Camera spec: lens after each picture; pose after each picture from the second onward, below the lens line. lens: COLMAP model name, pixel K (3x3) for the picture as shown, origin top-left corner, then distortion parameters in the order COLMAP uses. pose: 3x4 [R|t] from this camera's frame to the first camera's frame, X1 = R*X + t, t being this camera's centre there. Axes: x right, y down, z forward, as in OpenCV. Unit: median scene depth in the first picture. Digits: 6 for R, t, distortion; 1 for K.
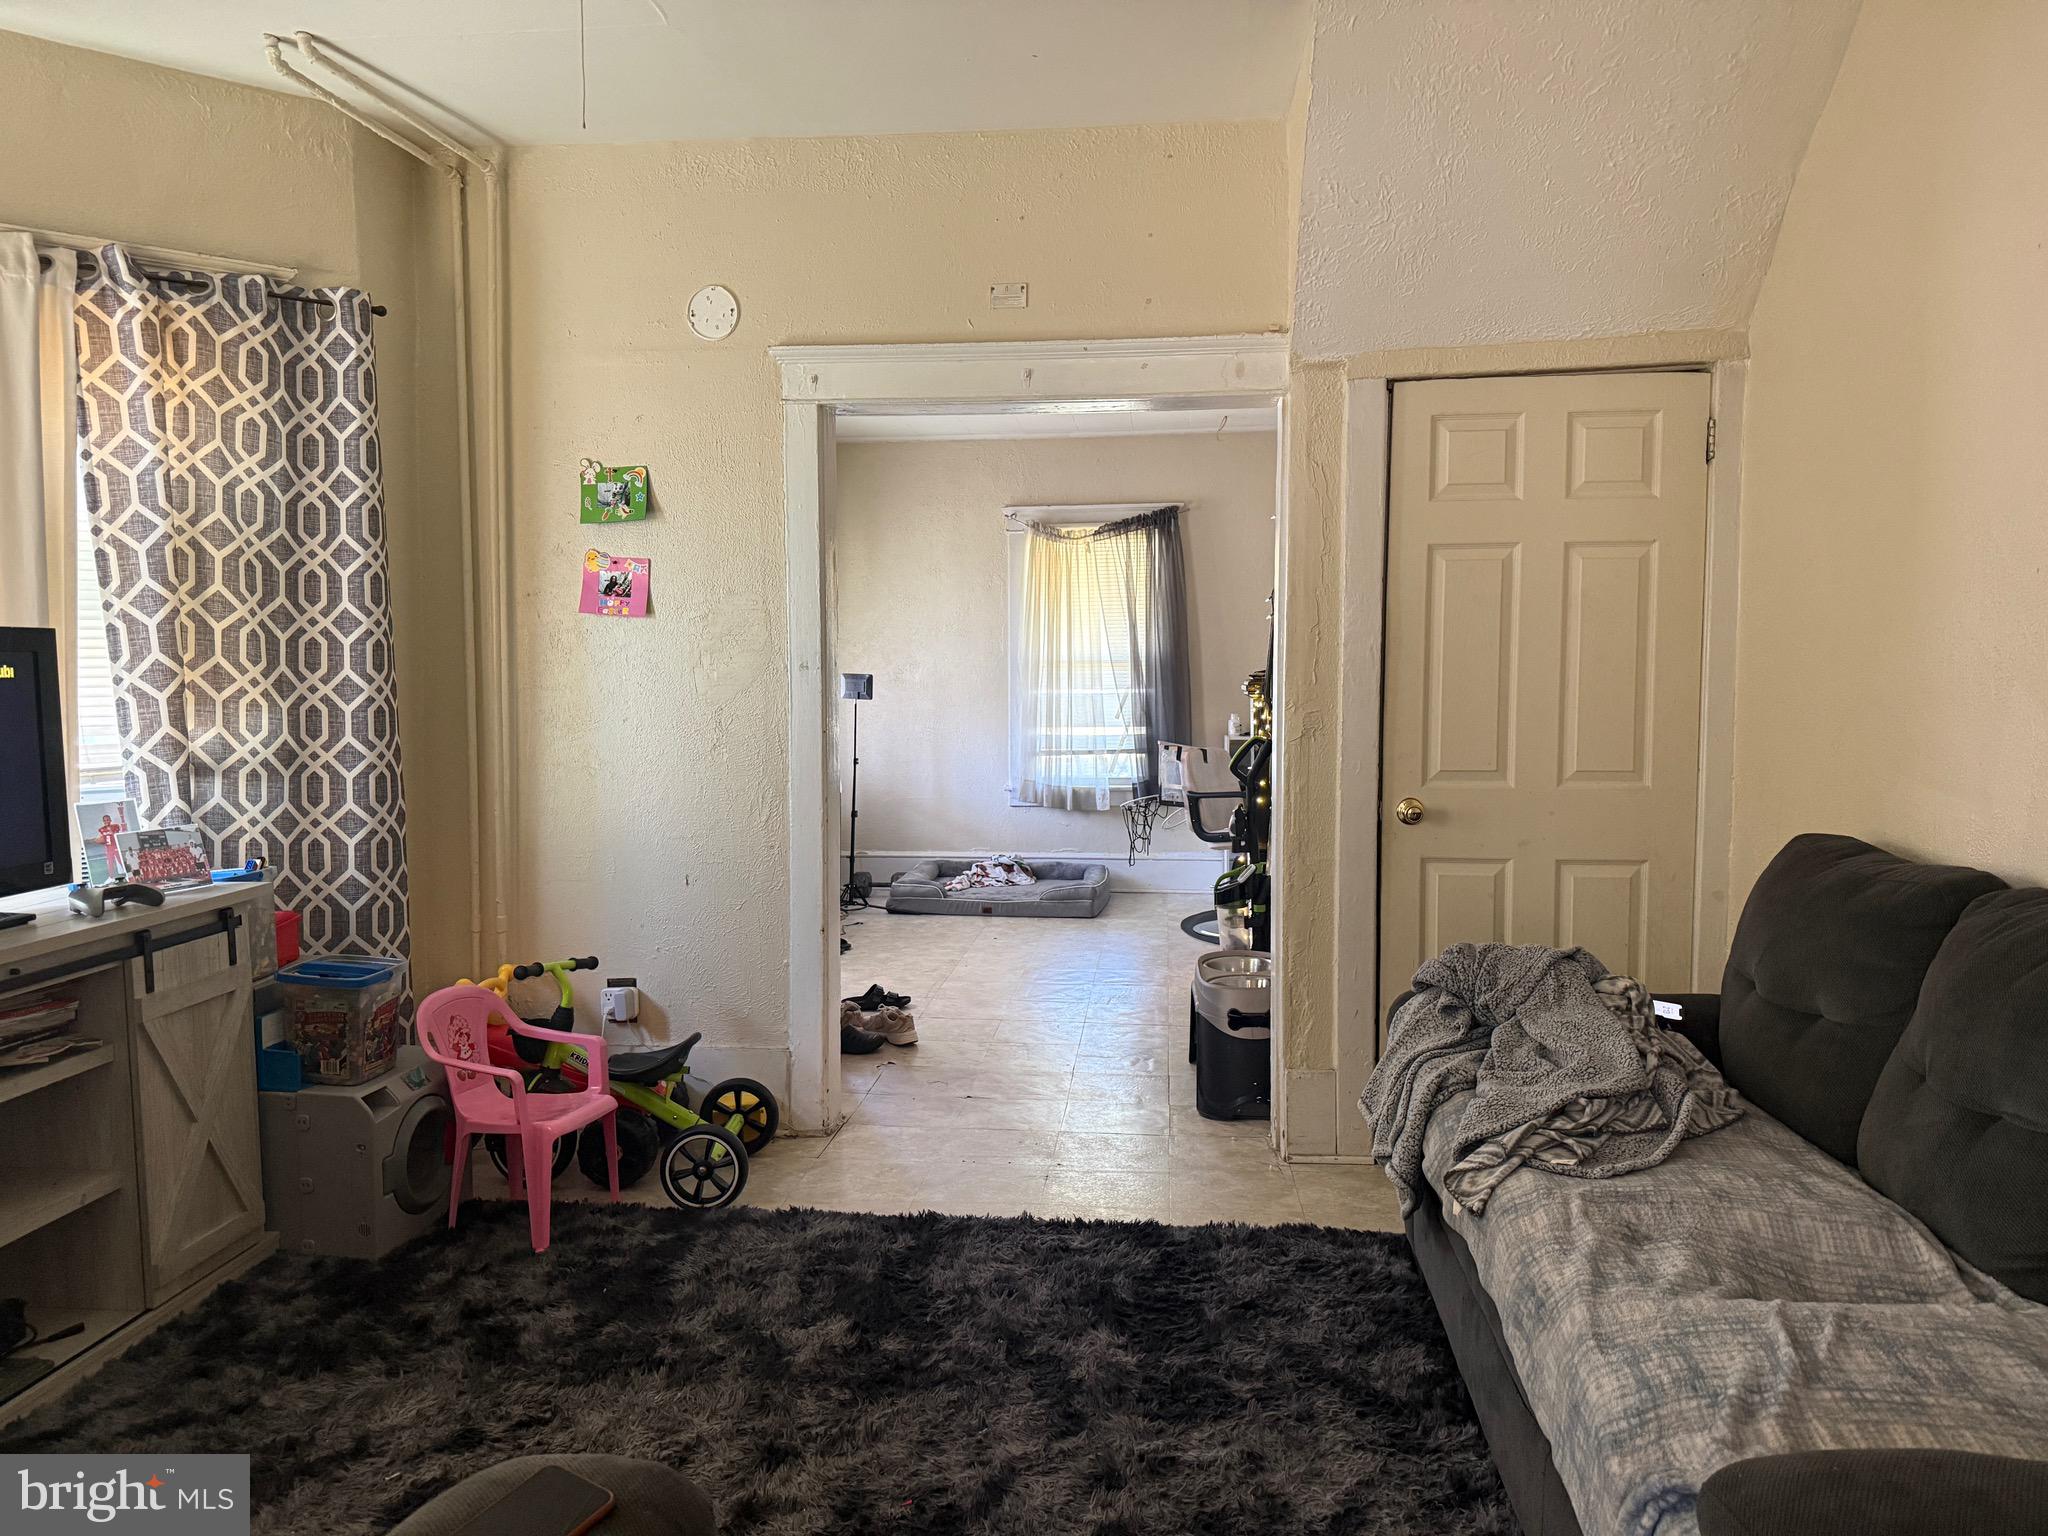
lens RADIAL K [[1405.3, 0, 1032.5], [0, 1405.3, 756.1], [0, 0, 1]] dist [0.131181, -0.200268]
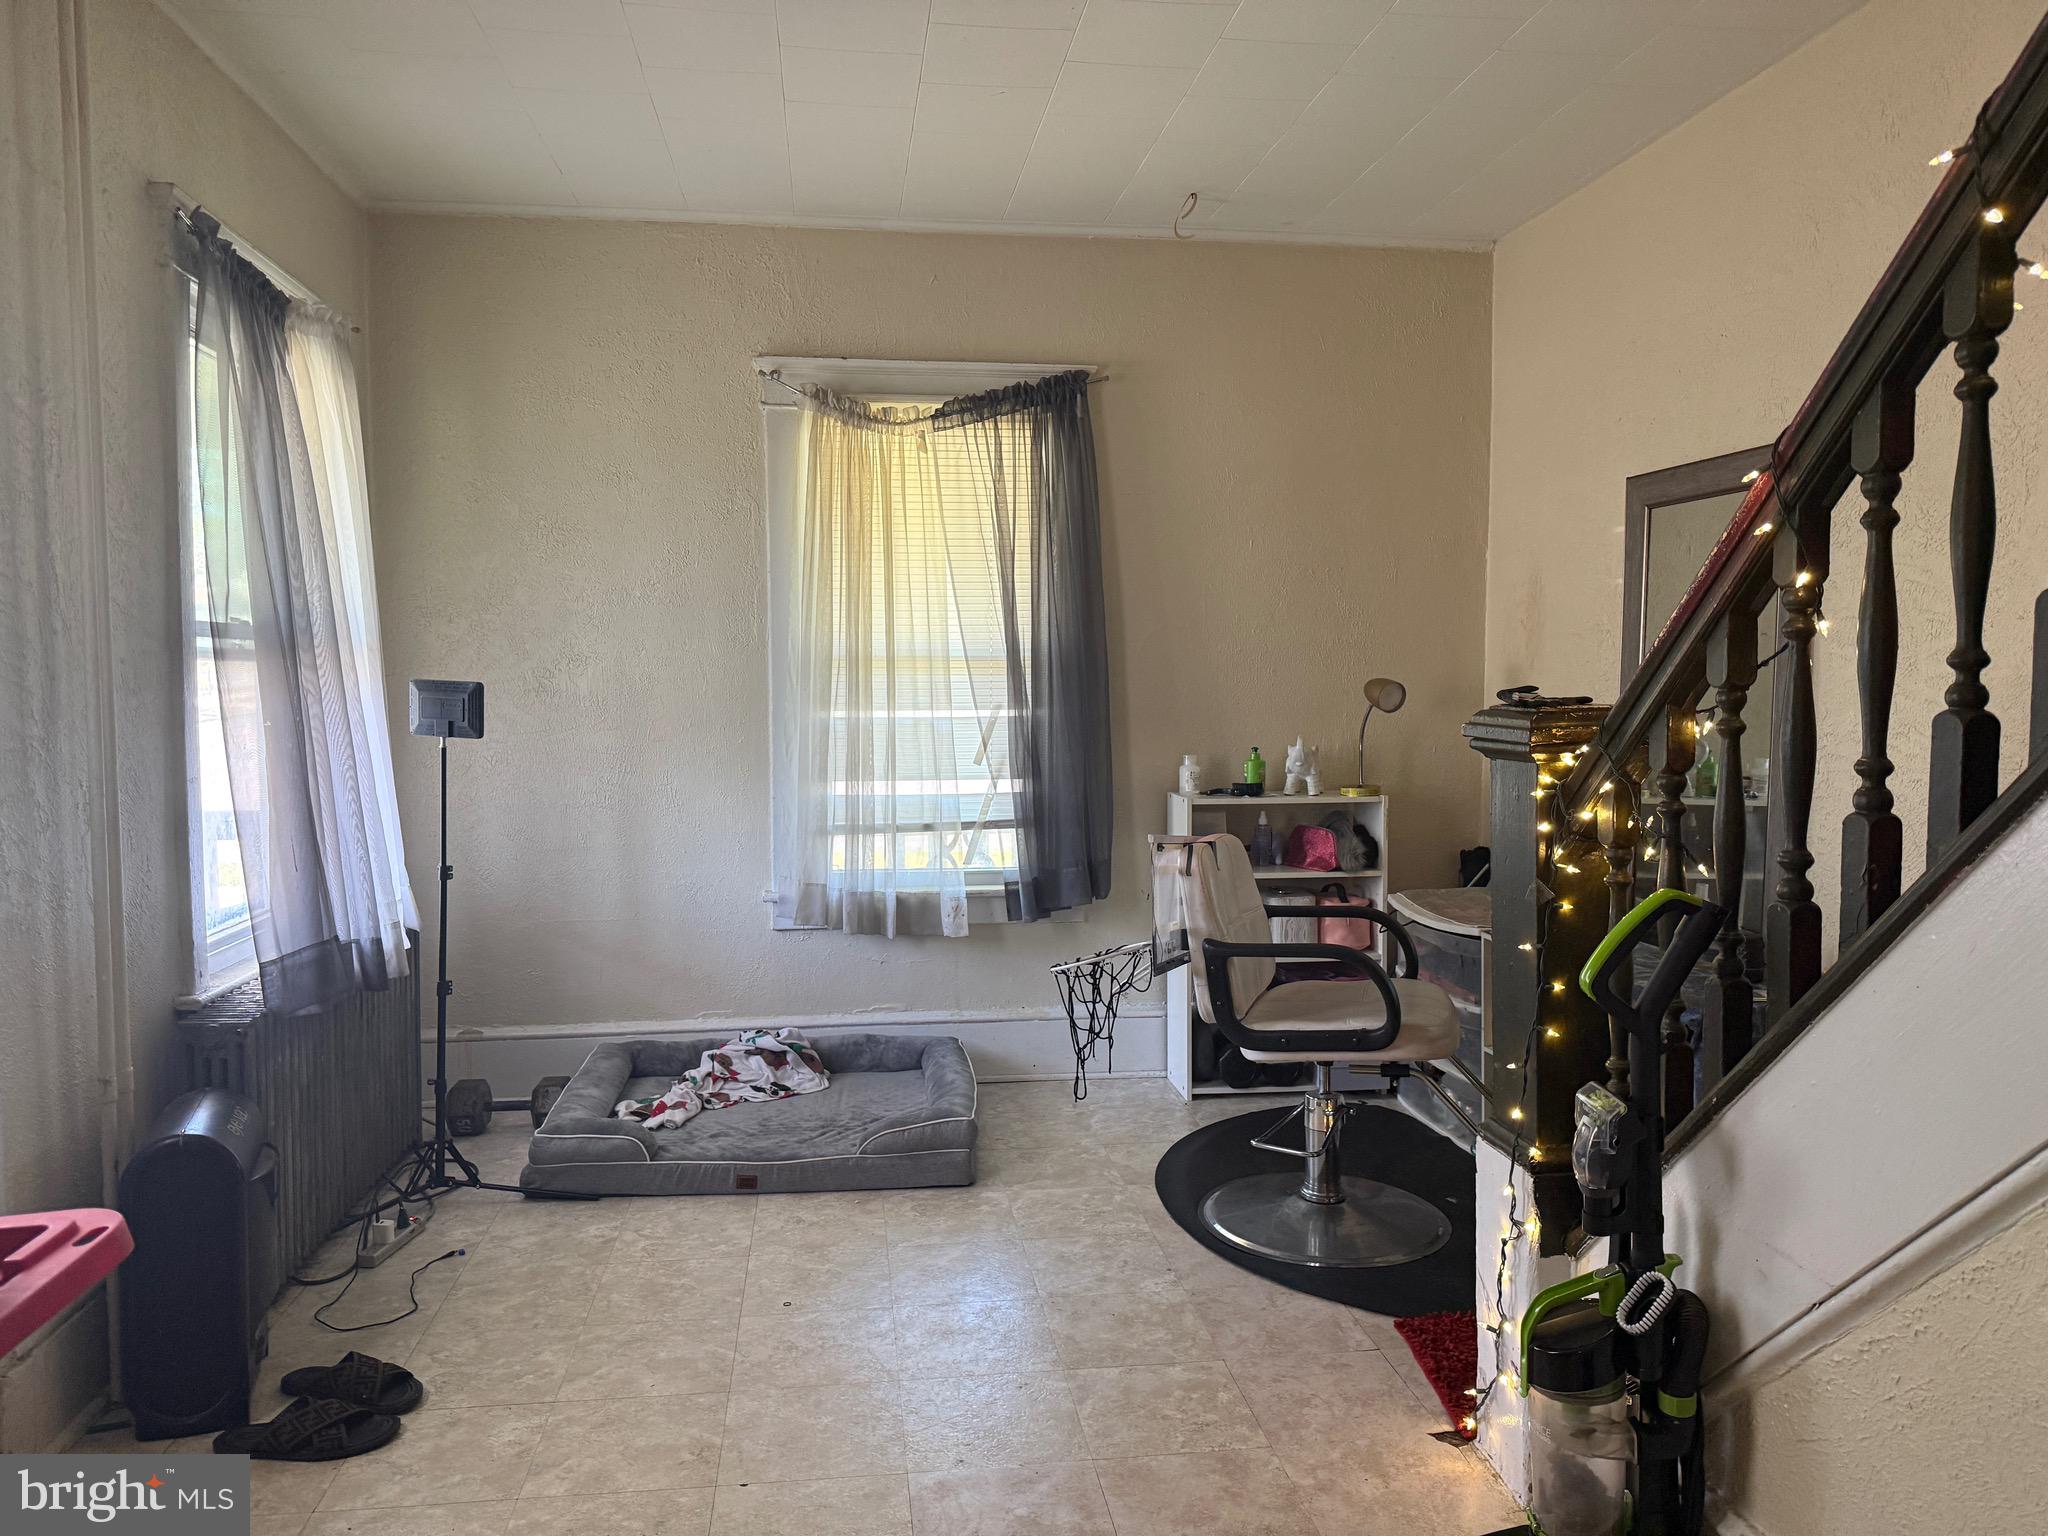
lens RADIAL K [[1405.3, 0, 1032.5], [0, 1405.3, 756.1], [0, 0, 1]] dist [0.131181, -0.200268]
pose [[0.973323, -0.010675, 0.229193, -0.043146], [0.008277, 0.999900, 0.011425, -0.035604], [-0.229292, -0.009223, 0.973314, 0.472006]]
